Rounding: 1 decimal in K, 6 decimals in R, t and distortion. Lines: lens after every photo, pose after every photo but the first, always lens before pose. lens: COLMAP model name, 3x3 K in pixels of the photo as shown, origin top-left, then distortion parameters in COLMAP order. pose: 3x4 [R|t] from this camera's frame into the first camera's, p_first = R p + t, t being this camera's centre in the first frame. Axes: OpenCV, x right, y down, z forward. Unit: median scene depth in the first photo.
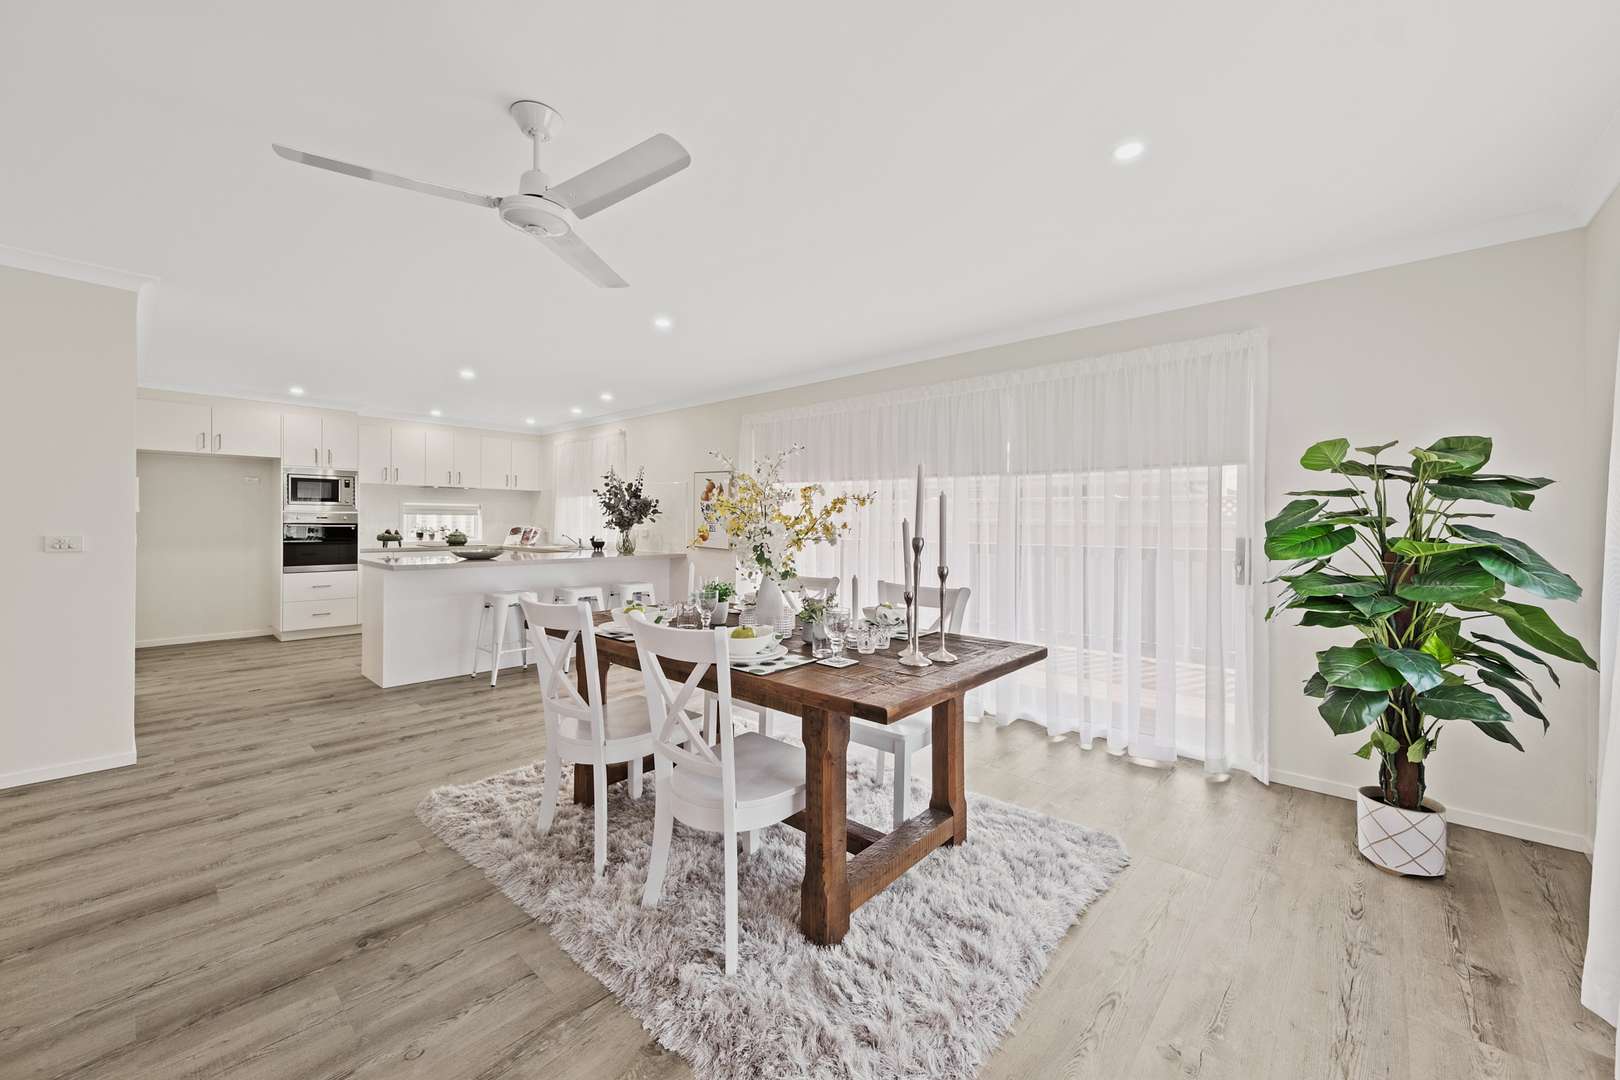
lens RADIAL K [[621.5, 0, 811.7], [0, 621.5, 531.7], [0, 0, 1]] dist [-0.001401, -0.000246]
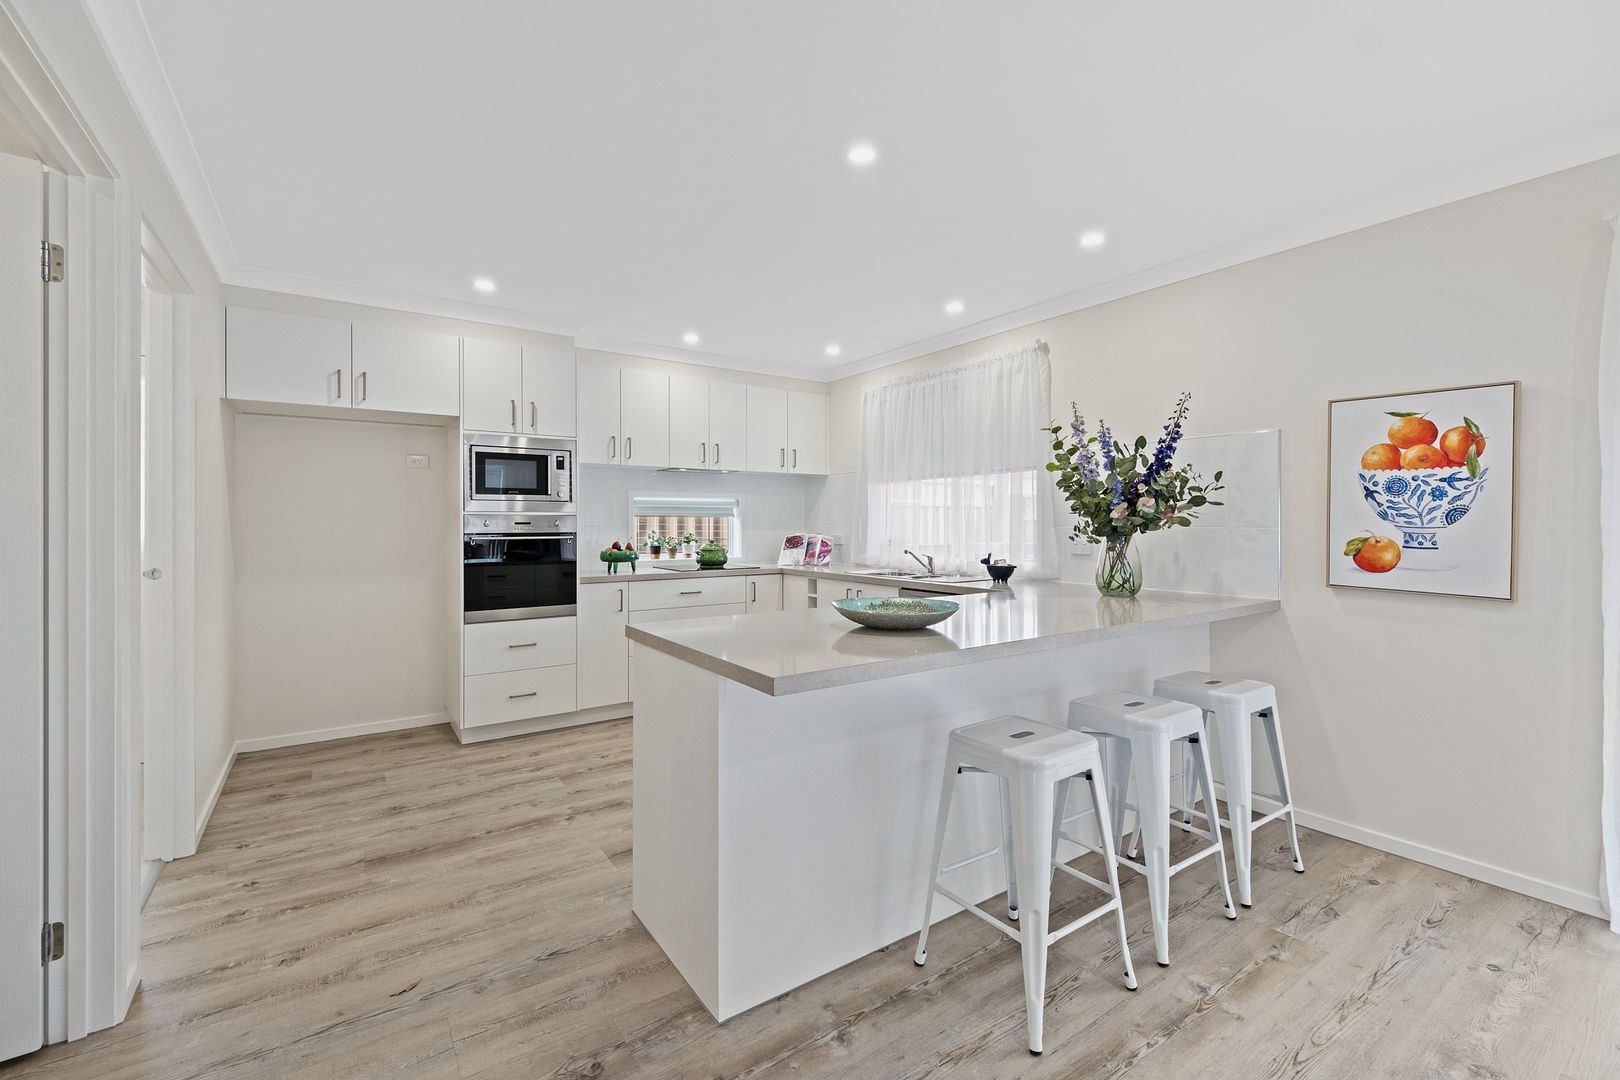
lens RADIAL K [[686.8, 0, 809.0], [0, 686.8, 532.1], [0, 0, 1]] dist [0.001939, 0.000114]
pose [[0.972016, -0.008129, -0.234774, -0.382811], [0.007618, 0.999966, -0.003082, -0.010655], [0.234791, 0.001207, 0.972045, 0.446799]]
